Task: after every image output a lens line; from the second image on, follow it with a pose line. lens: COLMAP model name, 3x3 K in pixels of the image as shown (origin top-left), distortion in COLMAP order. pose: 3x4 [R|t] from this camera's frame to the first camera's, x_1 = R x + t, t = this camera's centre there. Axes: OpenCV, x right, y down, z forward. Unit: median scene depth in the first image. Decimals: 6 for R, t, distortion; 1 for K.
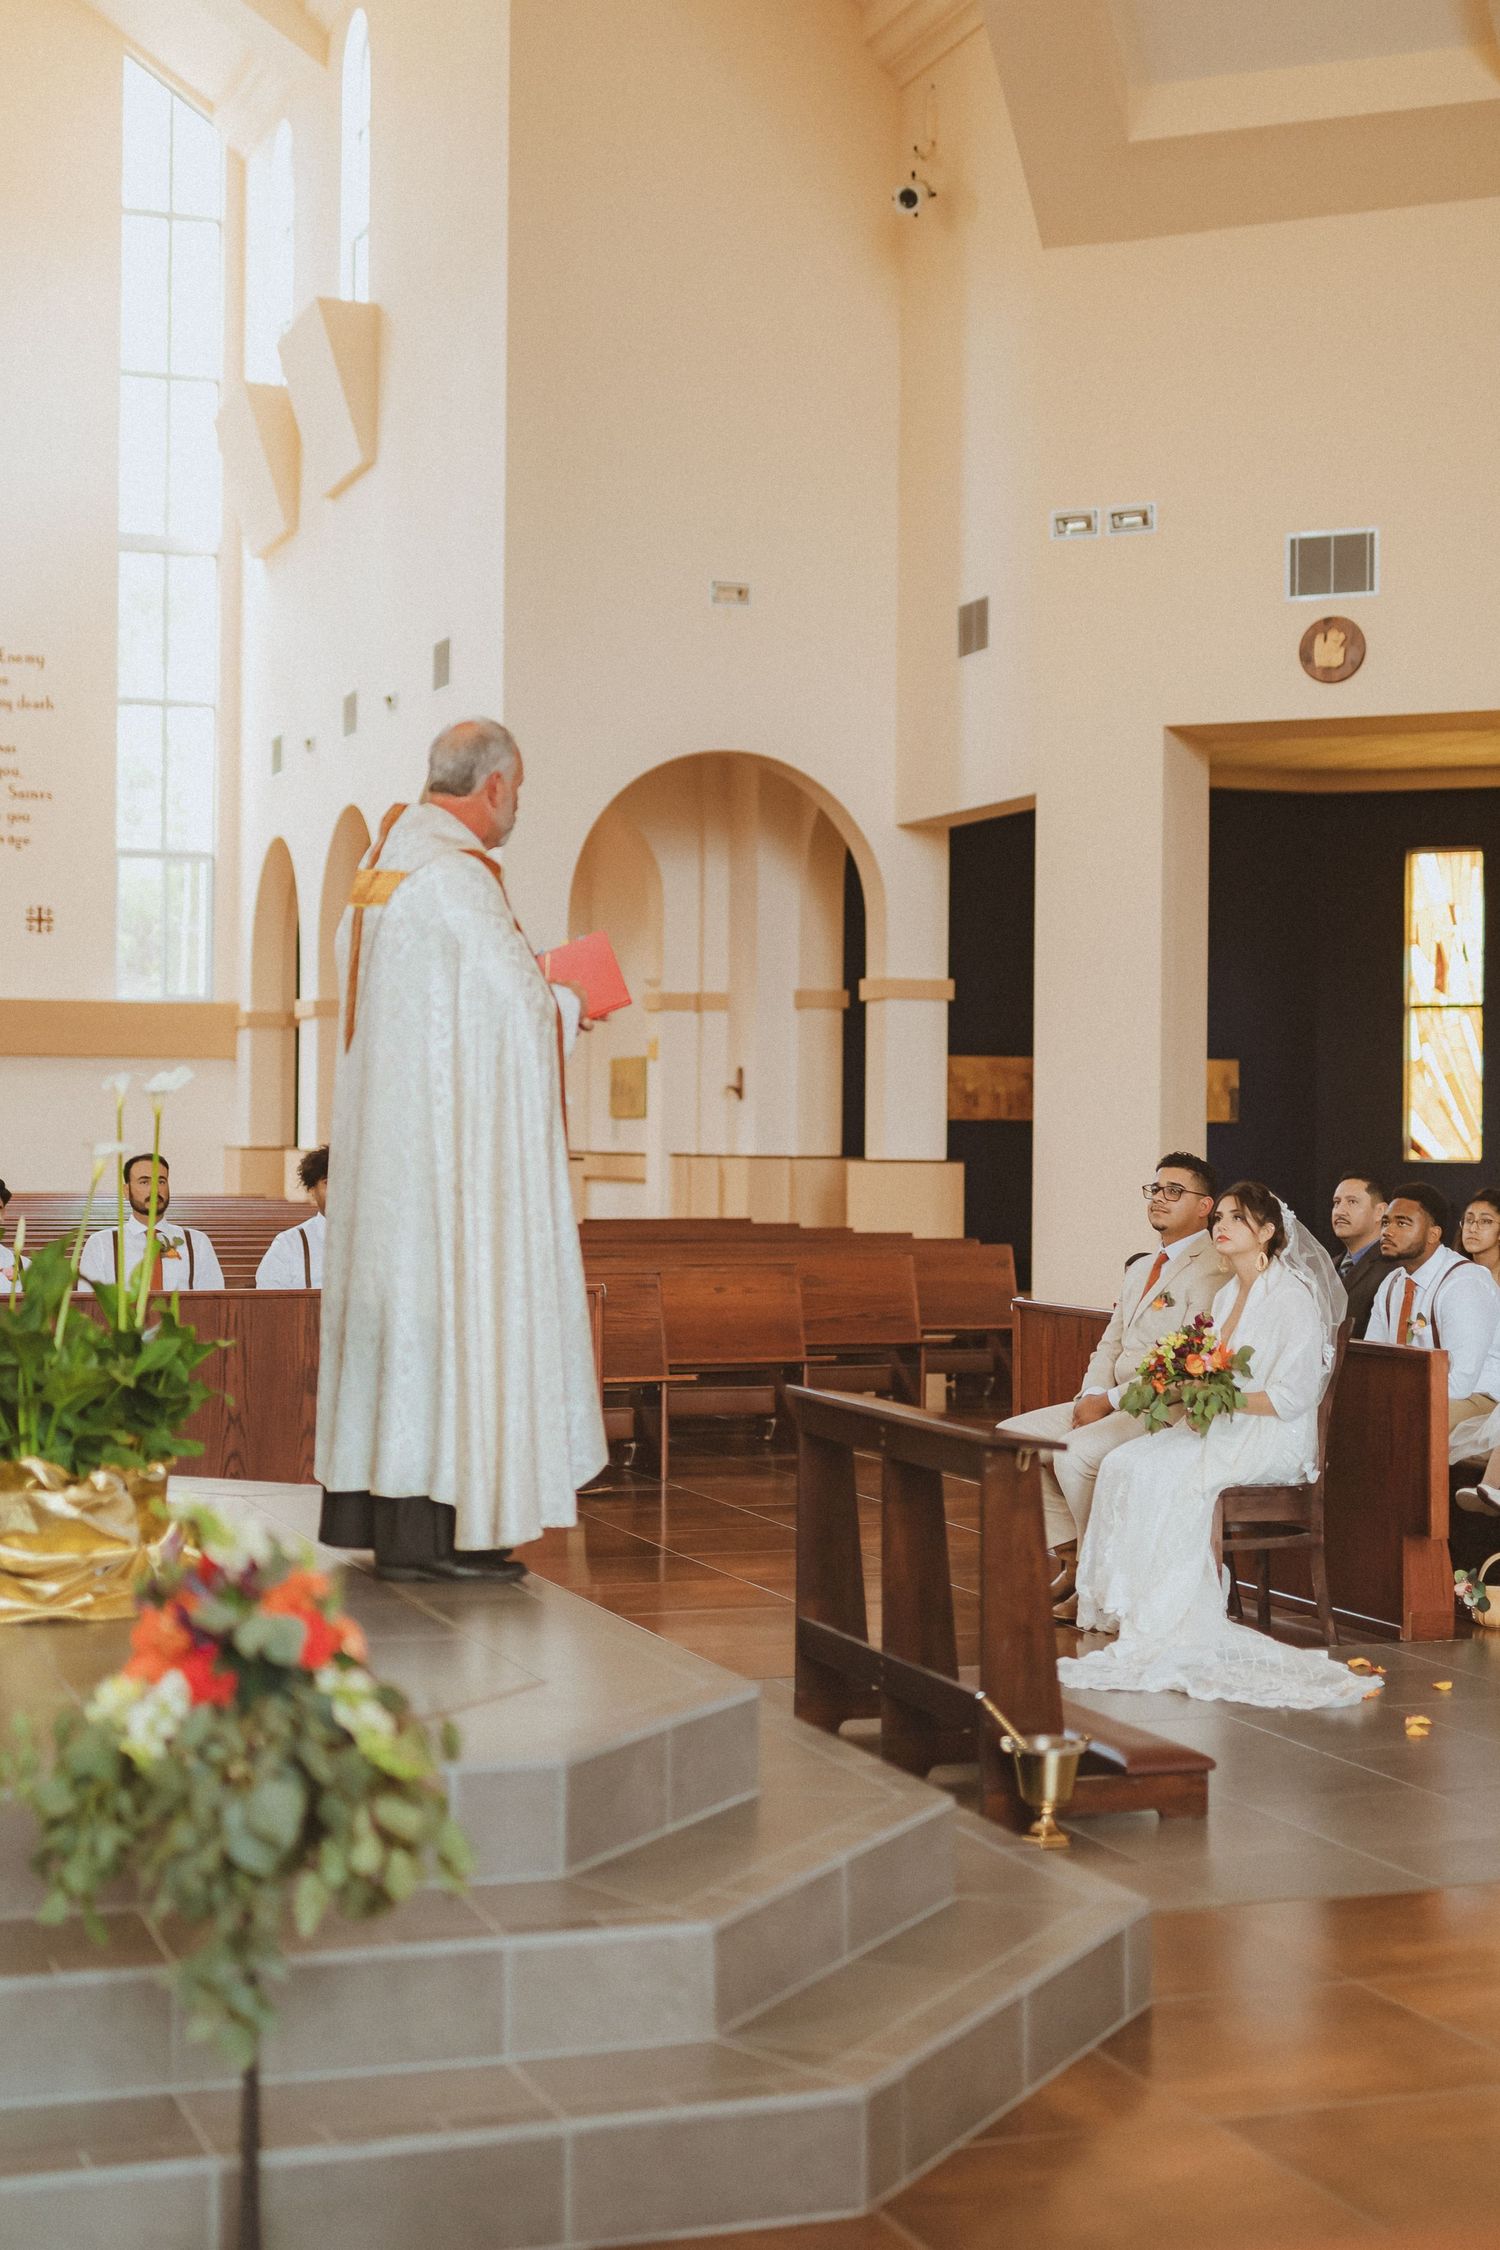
lens RADIAL K [[3194.5, 0, 747.6], [0, 3194.5, 1114.7], [0, 0, 1]] dist [0.008211, -0.031833]
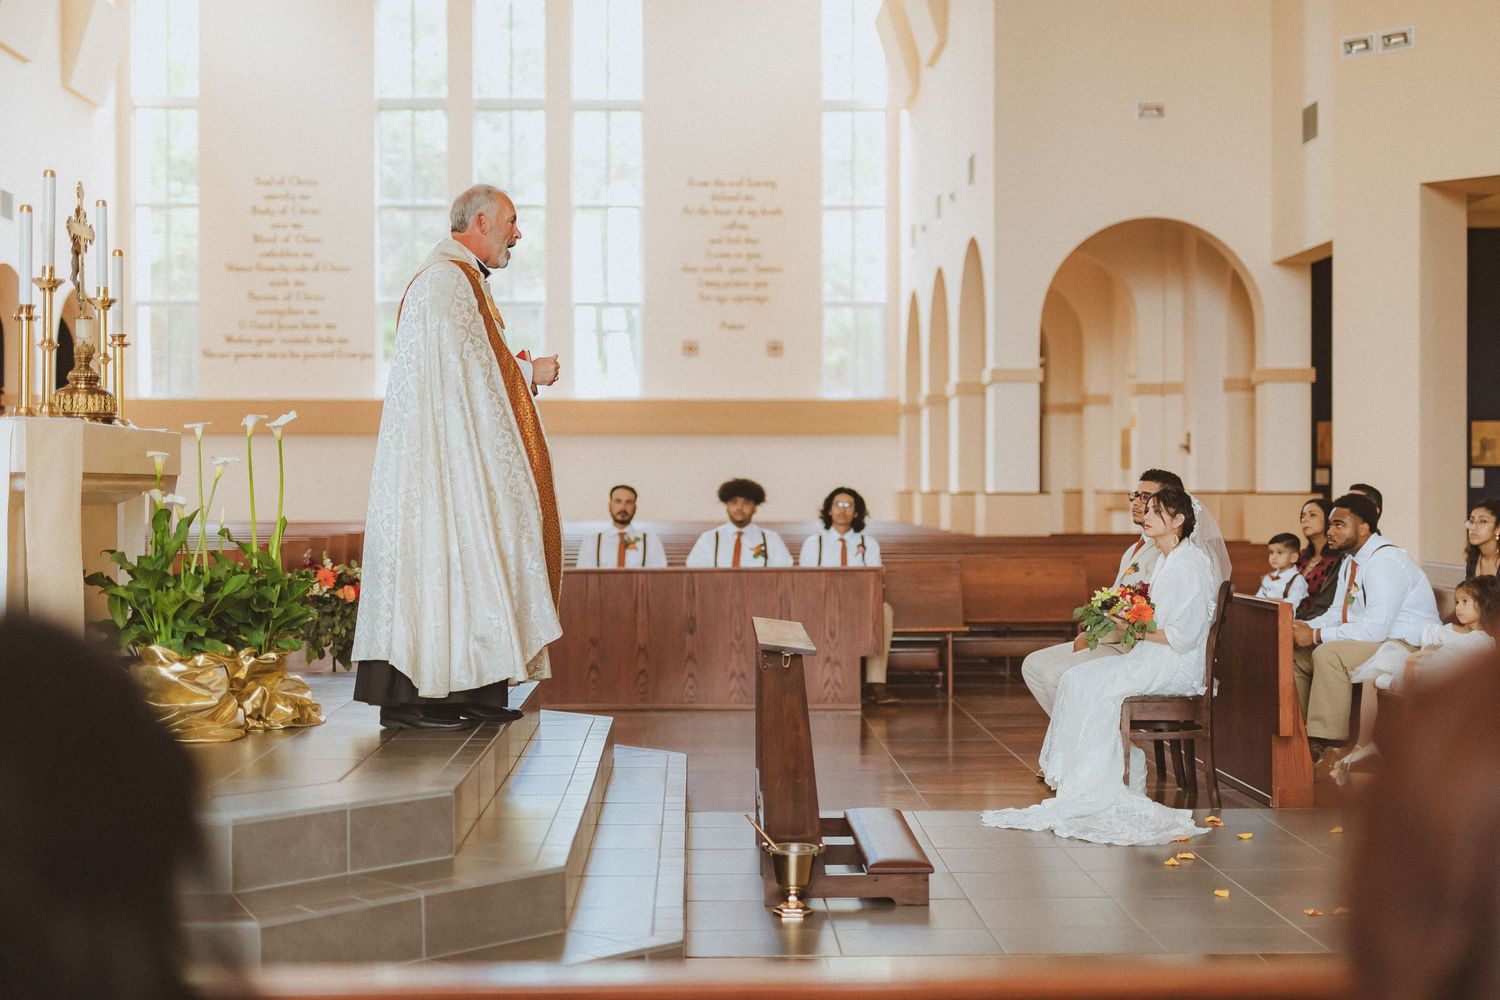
lens RADIAL K [[2096.3, 0, 756.0], [0, 2096.3, 499.2], [0, 0, 1]] dist [0.007523, -0.004724]
pose [[0.948926, -0.008551, -0.315384, 0.139011], [0.011352, 0.999911, 0.007043, 0.008735], [0.315295, -0.010263, 0.948938, 0.019052]]
